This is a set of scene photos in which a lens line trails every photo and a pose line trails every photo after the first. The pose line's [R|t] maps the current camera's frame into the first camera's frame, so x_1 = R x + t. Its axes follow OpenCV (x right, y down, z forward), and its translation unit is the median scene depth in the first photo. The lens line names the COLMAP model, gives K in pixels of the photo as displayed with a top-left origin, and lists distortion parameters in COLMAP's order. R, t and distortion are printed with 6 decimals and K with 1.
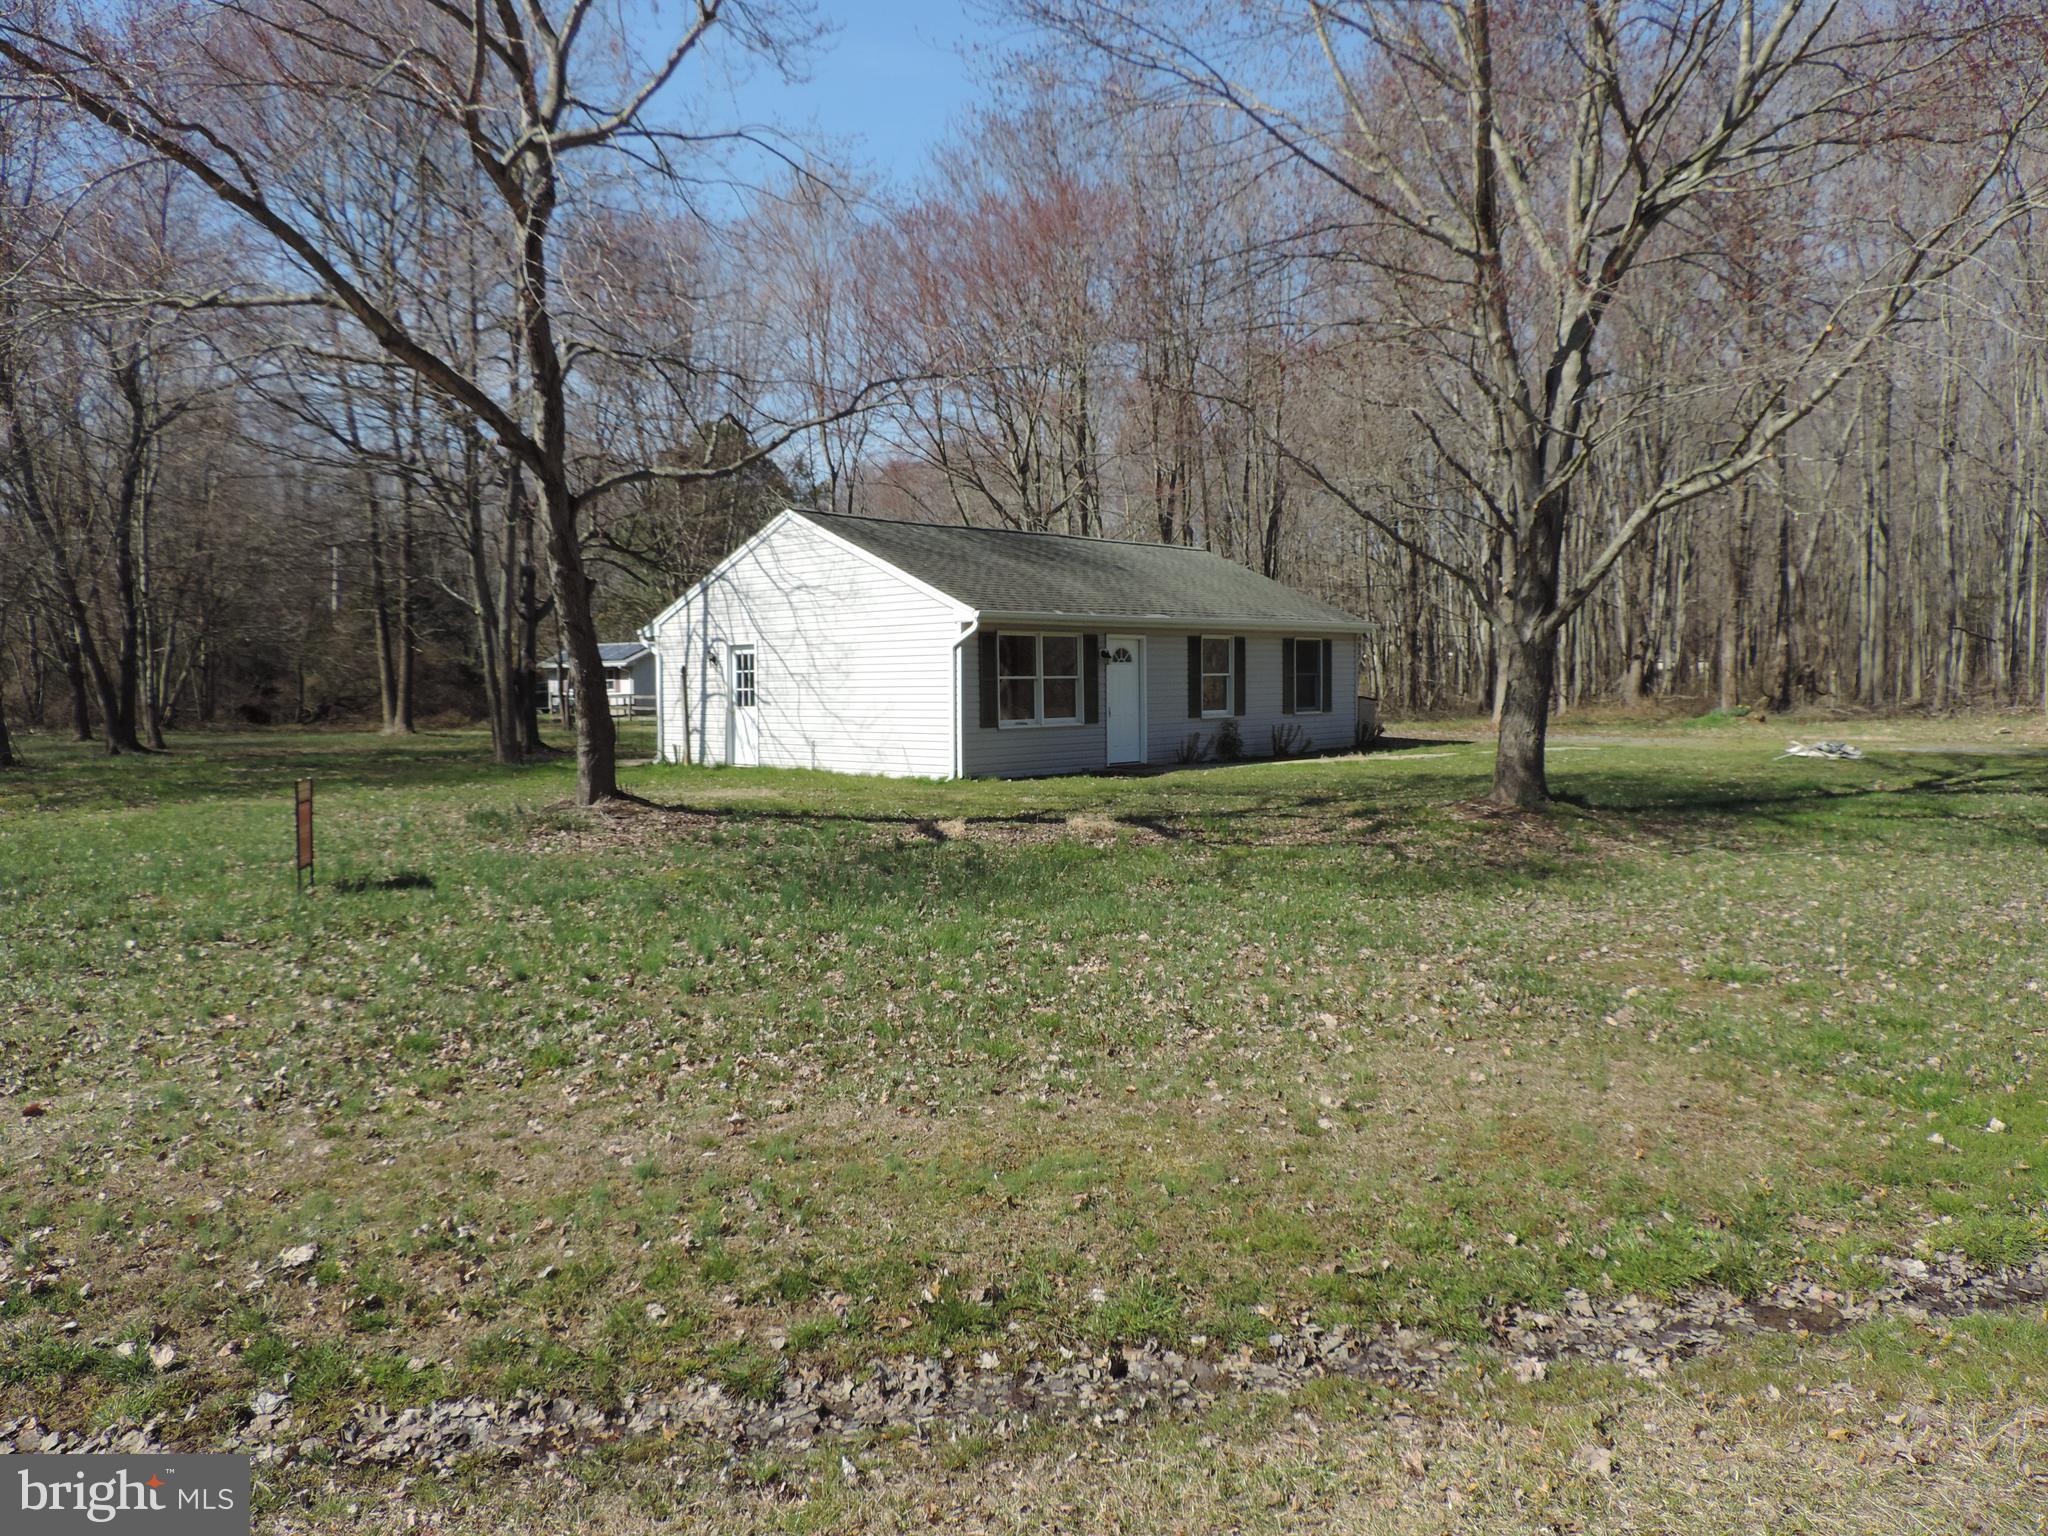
lens RADIAL K [[1474.5, 0, 1023.7], [0, 1474.5, 768.7], [0, 0, 1]] dist [-0.012445, -0.003125]
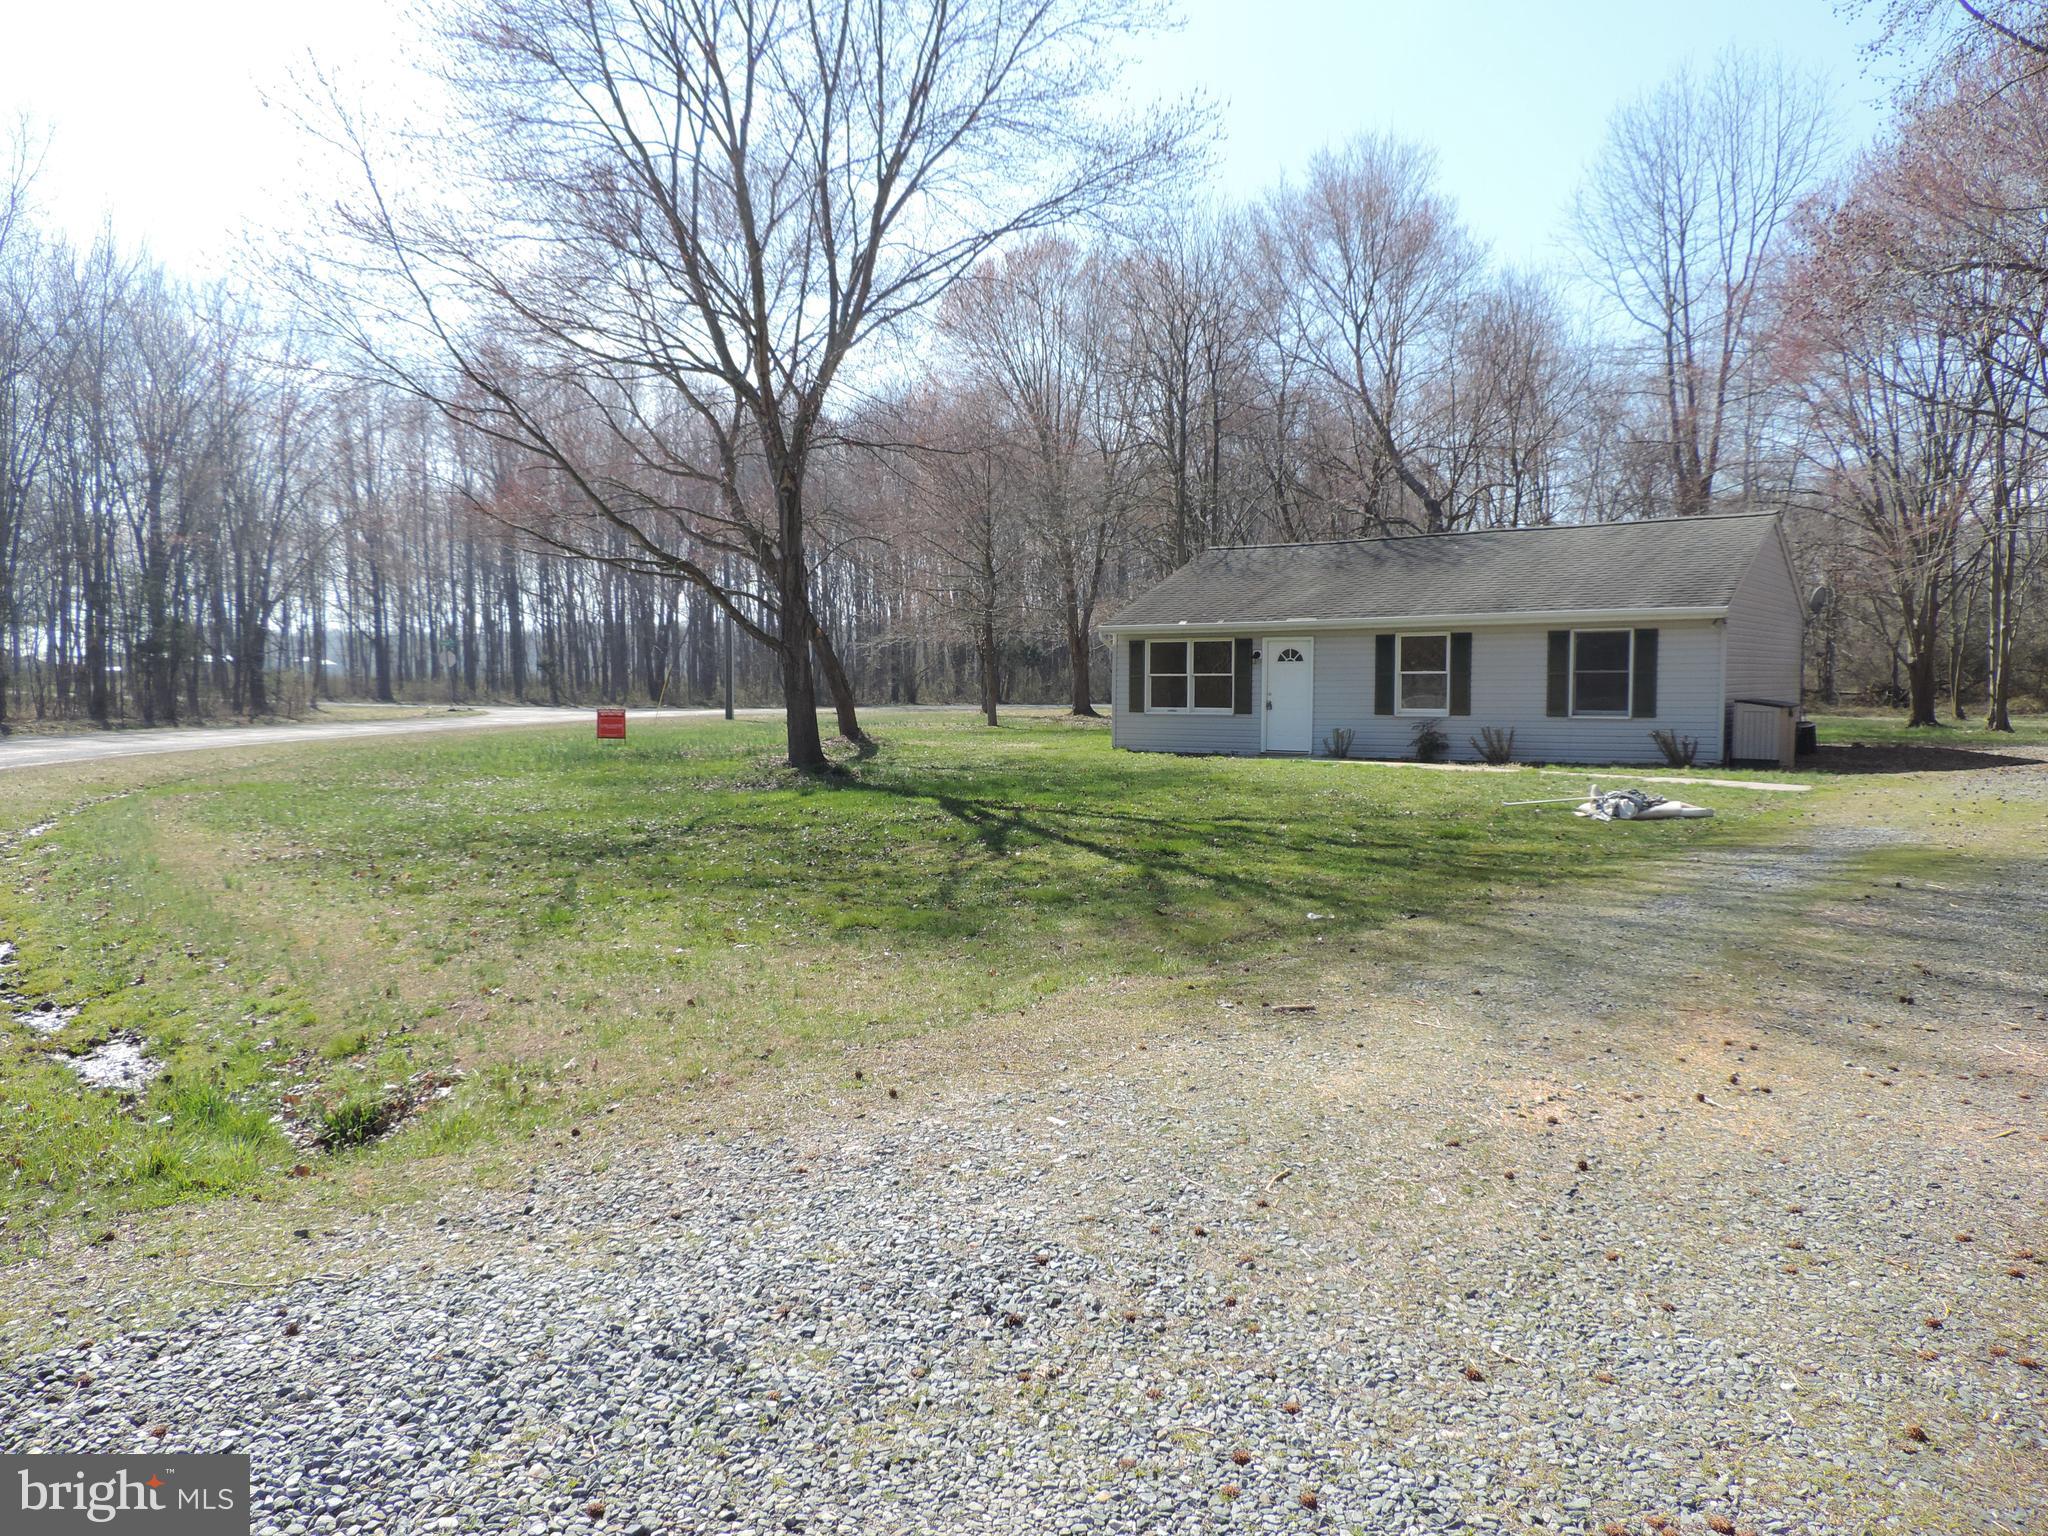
lens RADIAL K [[1474.5, 0, 1026.9], [0, 1474.5, 769.4], [0, 0, 1]] dist [-0.012445, -0.003125]
pose [[0.126139, 0.063993, -0.989946, 1.187203], [-0.064557, 0.996331, 0.056180, -0.042128], [0.989910, 0.056821, 0.129807, 0.684436]]
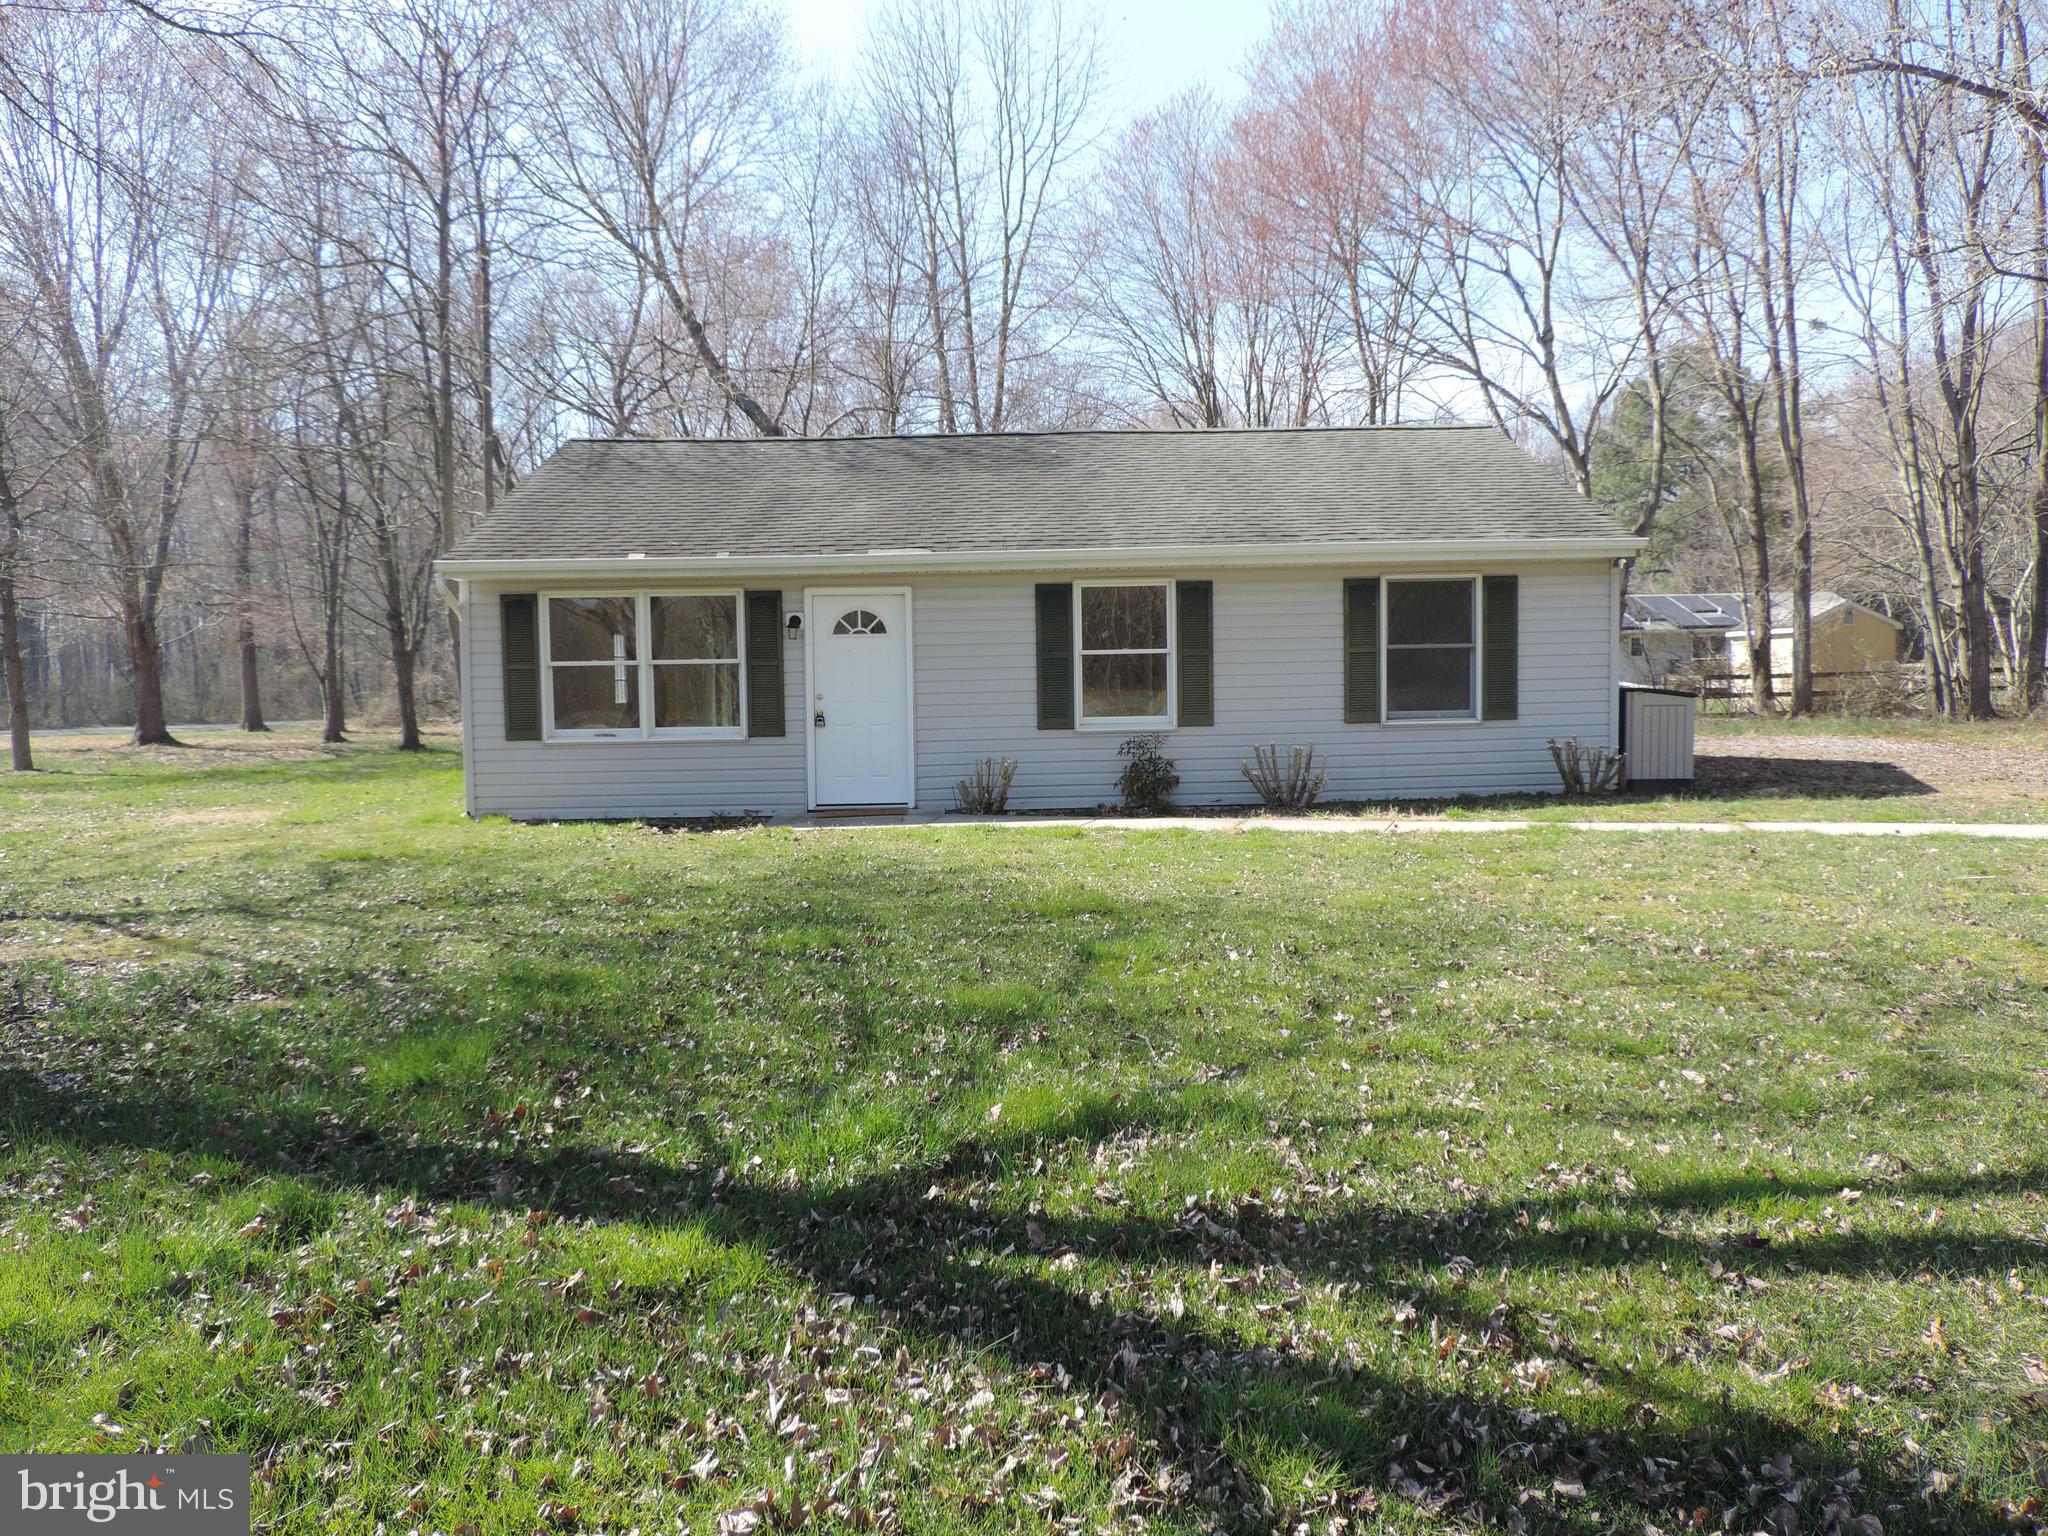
lens RADIAL K [[1474.5, 0, 1022.9], [0, 1474.5, 763.6], [0, 0, 1]] dist [-0.012445, -0.003125]
pose [[0.699789, 0.033601, -0.713559, 0.549371], [-0.033055, 0.999346, 0.014641, -0.032618], [0.713584, 0.013341, 0.700442, 0.657054]]
